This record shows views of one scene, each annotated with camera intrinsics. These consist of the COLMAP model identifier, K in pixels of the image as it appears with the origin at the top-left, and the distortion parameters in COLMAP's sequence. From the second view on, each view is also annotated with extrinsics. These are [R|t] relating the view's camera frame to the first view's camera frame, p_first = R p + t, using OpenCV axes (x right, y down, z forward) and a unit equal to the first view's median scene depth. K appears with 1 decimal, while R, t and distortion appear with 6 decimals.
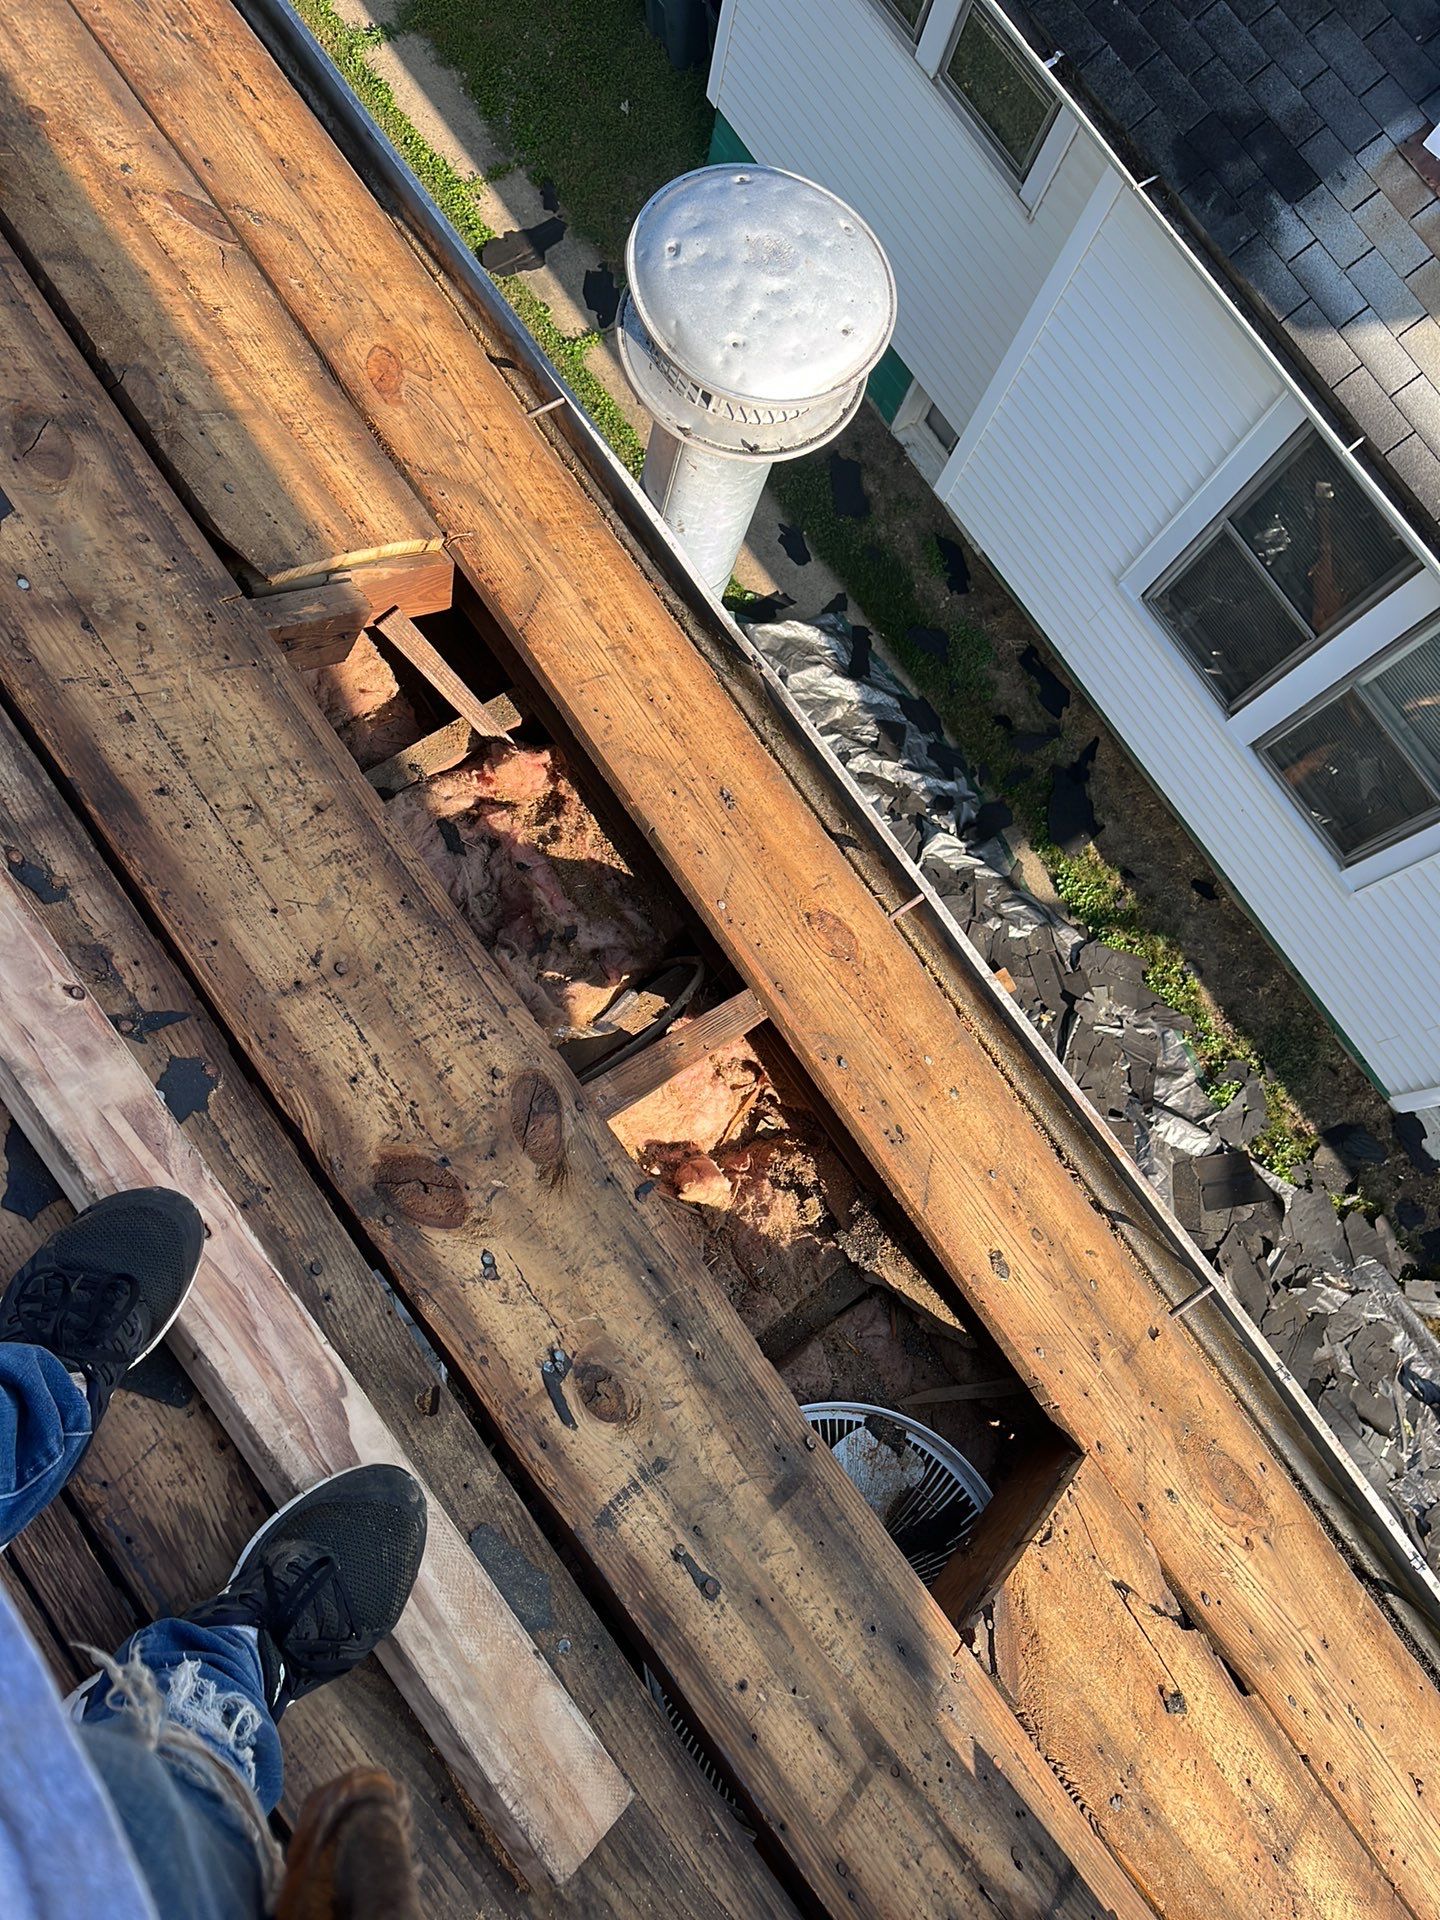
lens RADIAL K [[1421.7, 0, 721.4], [0, 1421.7, 964.5], [0, 0, 1]] dist [0.040339, -0.035800]
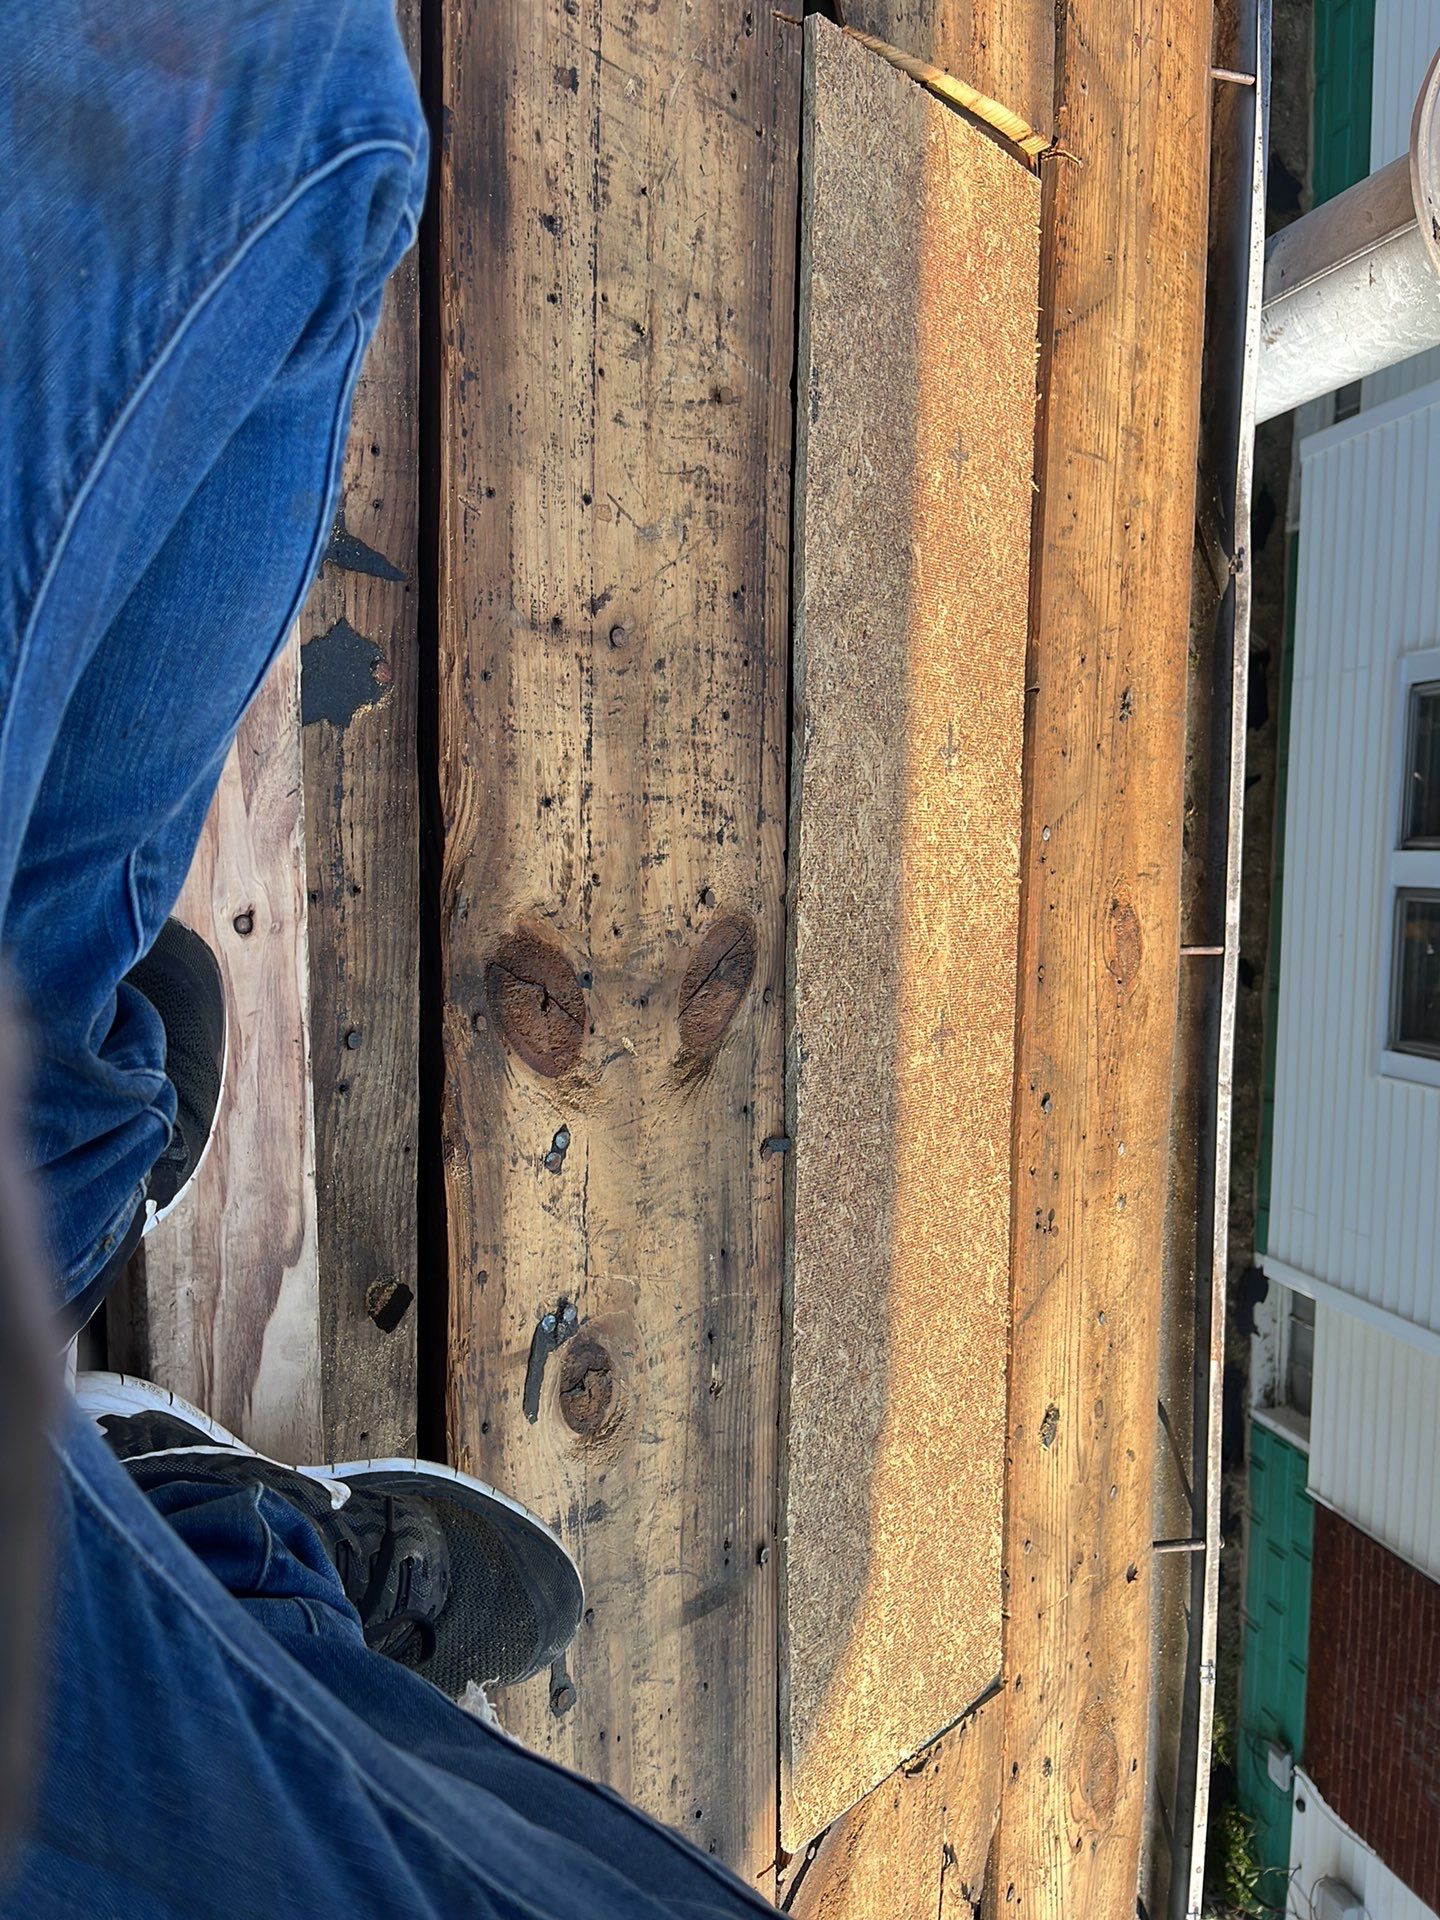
lens RADIAL K [[1421.7, 0, 719.3], [0, 1421.7, 960.1], [0, 0, 1]] dist [0.040339, -0.035800]
pose [[0.810375, 0.580490, 0.079517, -0.200881], [-0.585308, 0.795897, 0.154798, -0.007610], [0.026572, -0.171987, 0.984741, 0.348677]]
